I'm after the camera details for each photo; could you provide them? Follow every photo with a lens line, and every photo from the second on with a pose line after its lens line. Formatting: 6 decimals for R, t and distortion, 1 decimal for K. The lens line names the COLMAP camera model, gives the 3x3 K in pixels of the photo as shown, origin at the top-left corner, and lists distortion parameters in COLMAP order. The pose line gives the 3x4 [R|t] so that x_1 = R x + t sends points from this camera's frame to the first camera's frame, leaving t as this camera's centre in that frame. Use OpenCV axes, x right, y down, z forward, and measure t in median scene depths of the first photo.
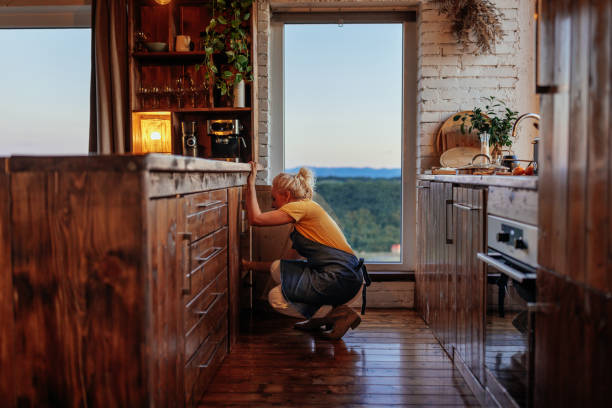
lens RADIAL K [[589.9, 0, 306.0], [0, 589.9, 204.0], [0, 0, 1]] dist [-0.001391, 0.000467]
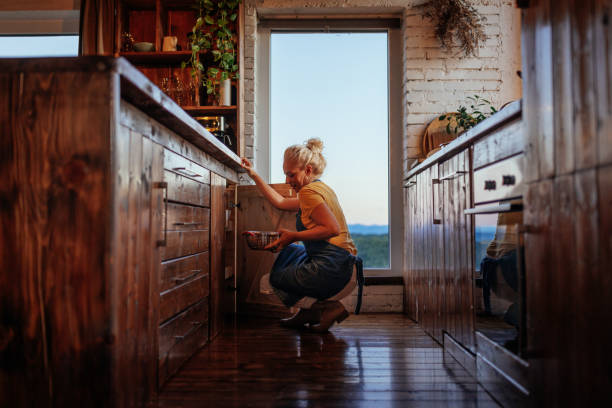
lens RADIAL K [[586.5, 0, 306.0], [0, 586.5, 204.0], [0, 0, 1]] dist [0.003188, 0.000304]
pose [[0.999892, 0.000125, 0.014708, 0.009448], [0.001267, 0.995517, -0.094572, 0.096765], [-0.014654, 0.094580, 0.995409, 0.024837]]
